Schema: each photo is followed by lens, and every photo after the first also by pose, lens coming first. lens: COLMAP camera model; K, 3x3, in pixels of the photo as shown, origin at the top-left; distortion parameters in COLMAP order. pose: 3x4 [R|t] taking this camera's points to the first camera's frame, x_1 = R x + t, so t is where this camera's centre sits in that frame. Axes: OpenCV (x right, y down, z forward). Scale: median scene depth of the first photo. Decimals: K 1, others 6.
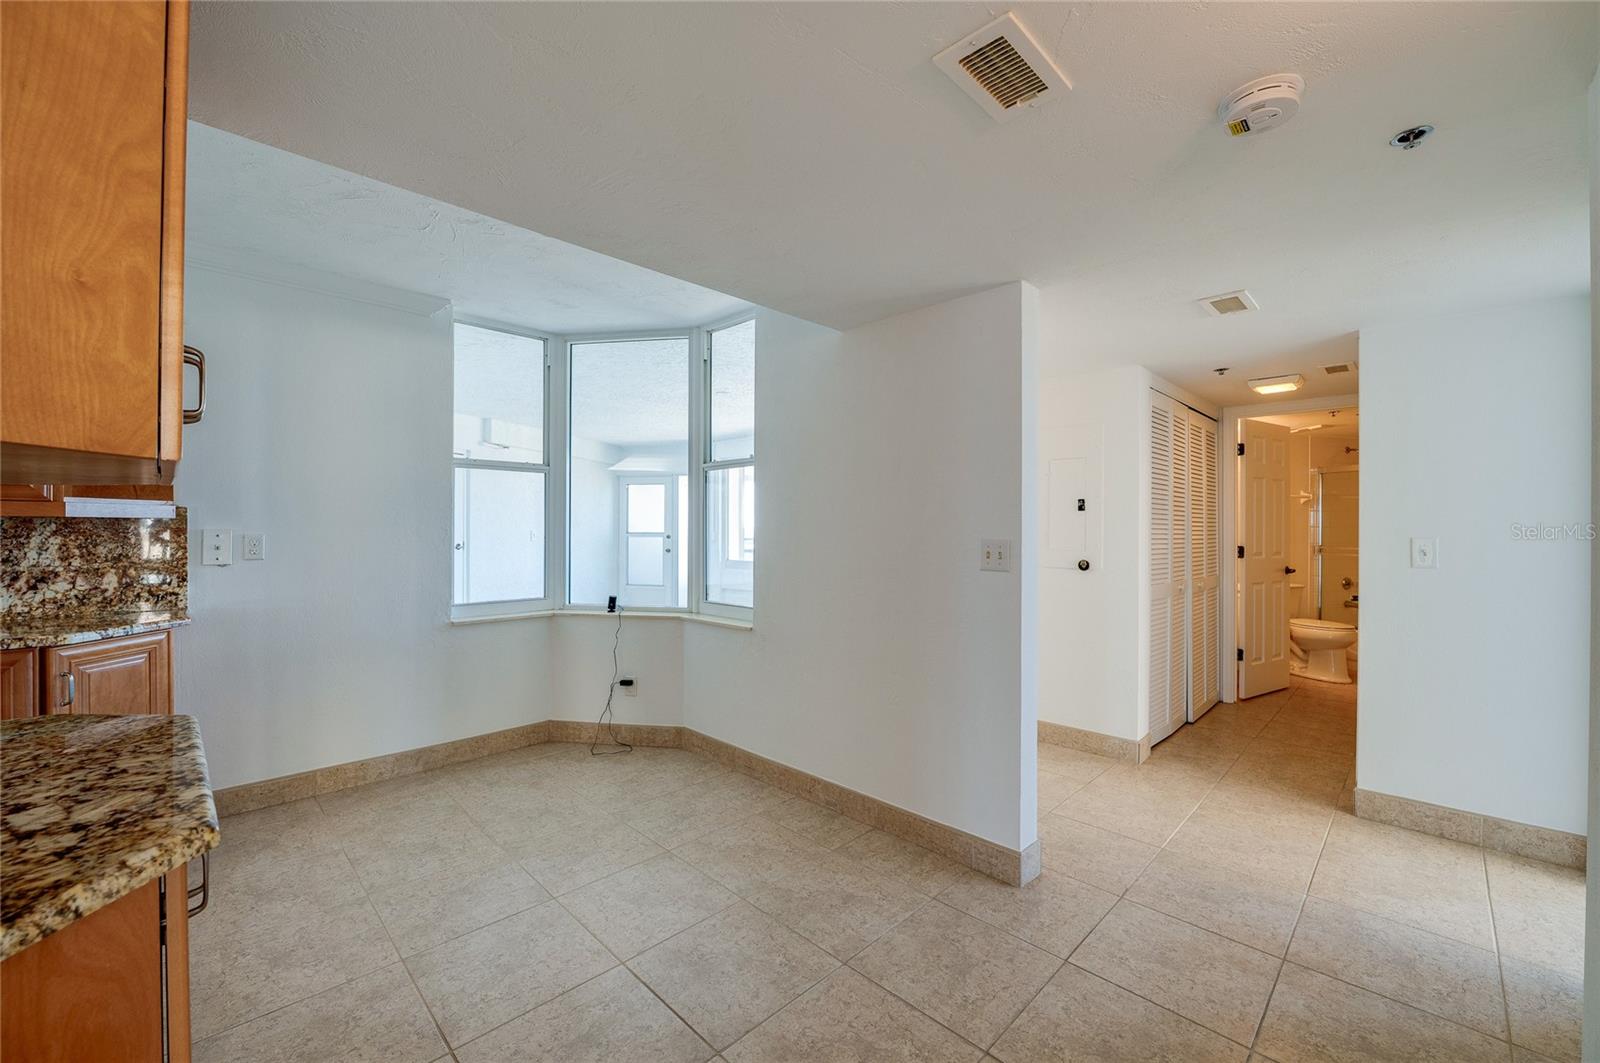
lens RADIAL K [[647.5, 0, 789.6], [0, 647.5, 526.0], [0, 0, 1]] dist [-0.017324, 0.000589]
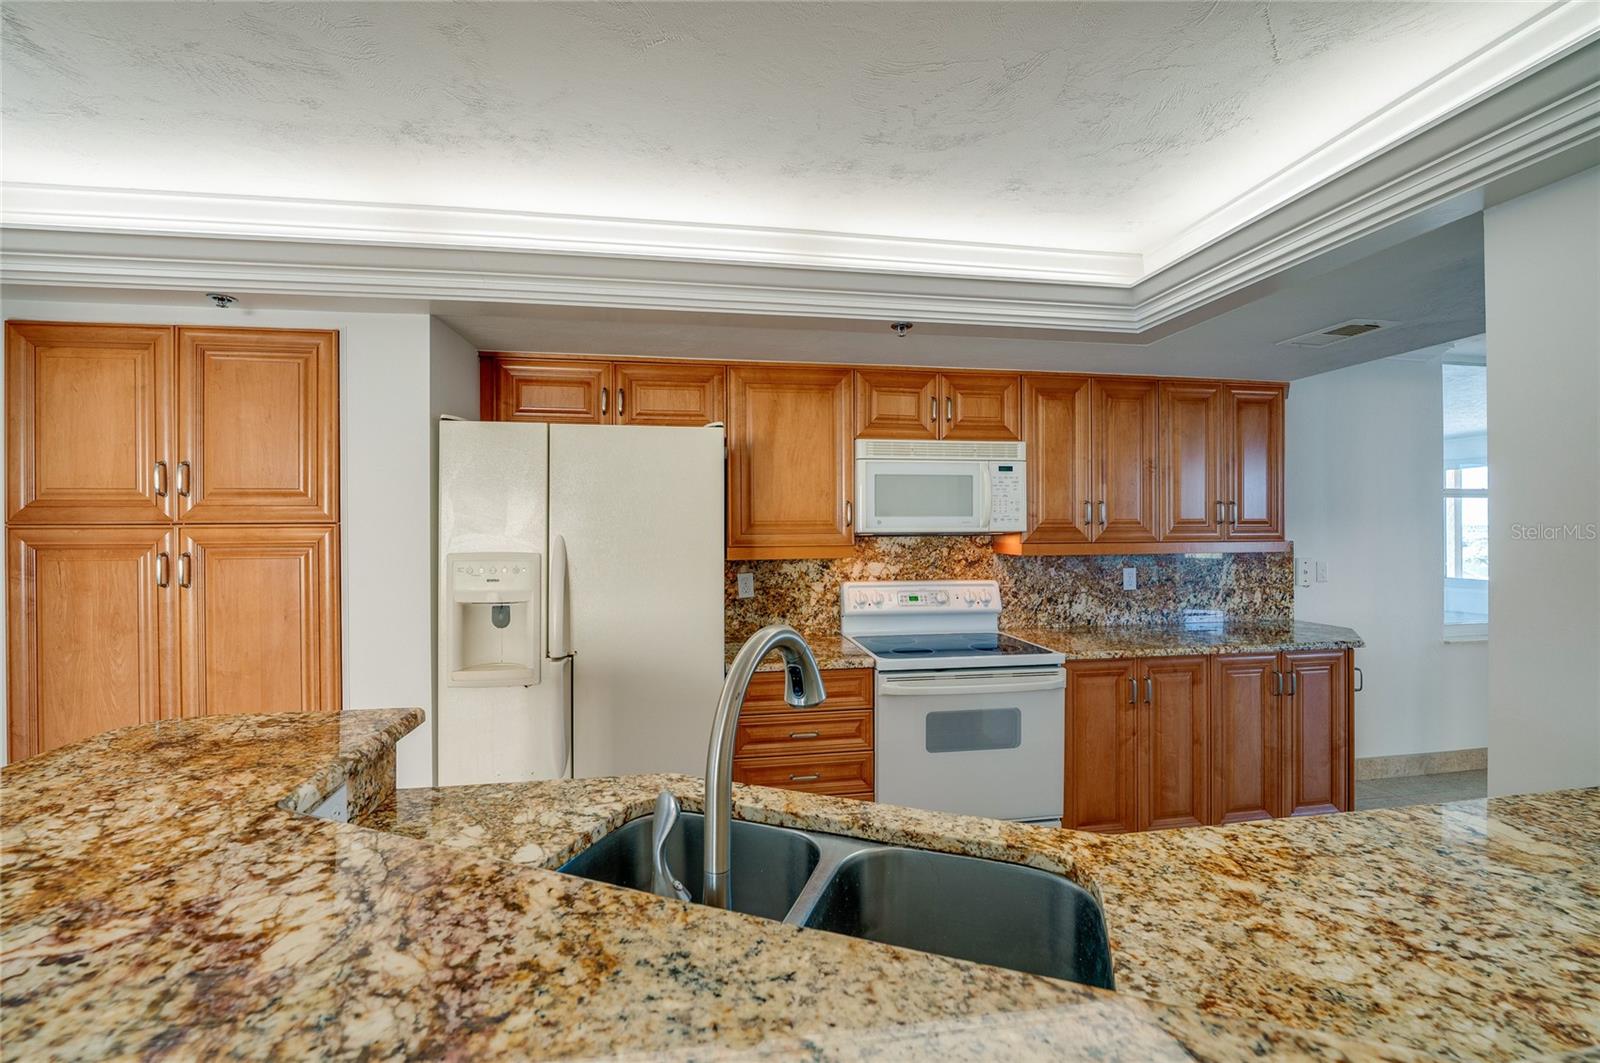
lens RADIAL K [[647.5, 0, 808.6], [0, 647.5, 537.2], [0, 0, 1]] dist [-0.017324, 0.000589]
pose [[0.811607, -0.001390, -0.584202, -0.983649], [0.008497, 0.999919, 0.009425, -0.057892], [0.584142, -0.012614, 0.811553, -0.627942]]
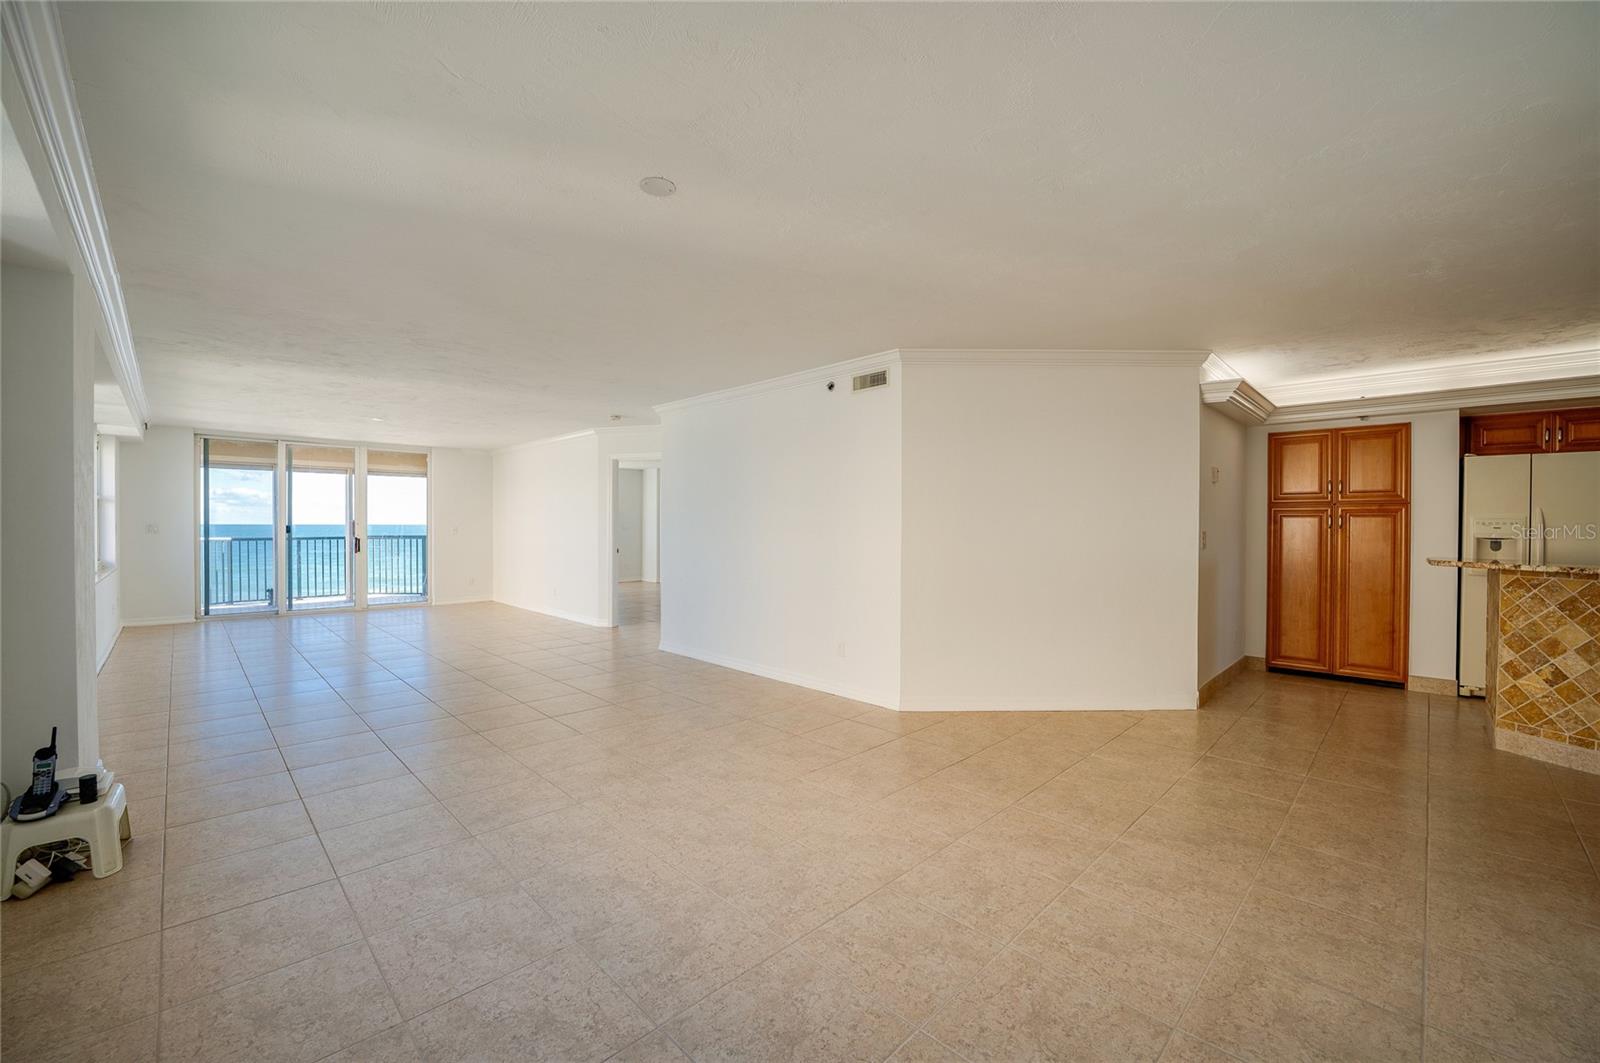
lens RADIAL K [[647.5, 0, 802.9], [0, 647.5, 537.3], [0, 0, 1]] dist [-0.017324, 0.000589]
pose [[-0.001559, 0.014054, -0.999900, -0.044190], [-0.002821, 0.999897, 0.014059, 0.006991], [0.999995, 0.002843, -0.001519, -2.079770]]
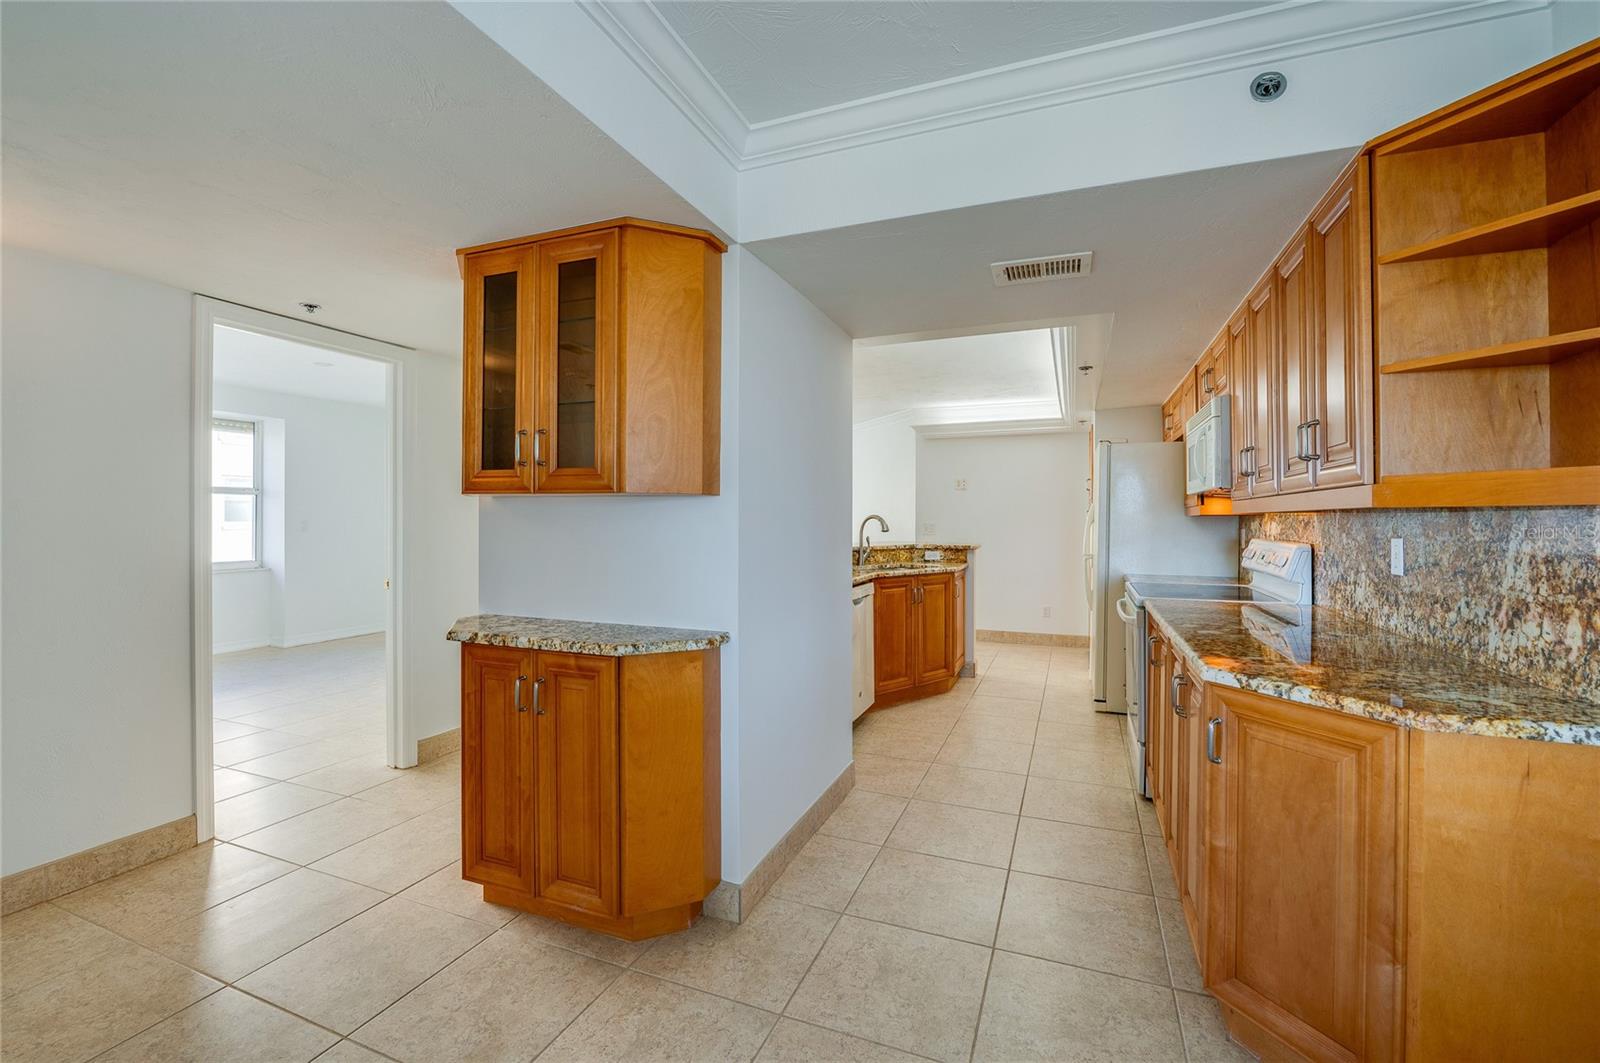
lens RADIAL K [[647.5, 0, 828.8], [0, 647.5, 520.1], [0, 0, 1]] dist [-0.017324, 0.000589]
pose [[-0.907990, -0.000498, -0.418992, -0.306422], [0.000774, 0.999996, -0.002866, -0.001208], [0.418991, -0.002926, -0.907986, 1.132858]]
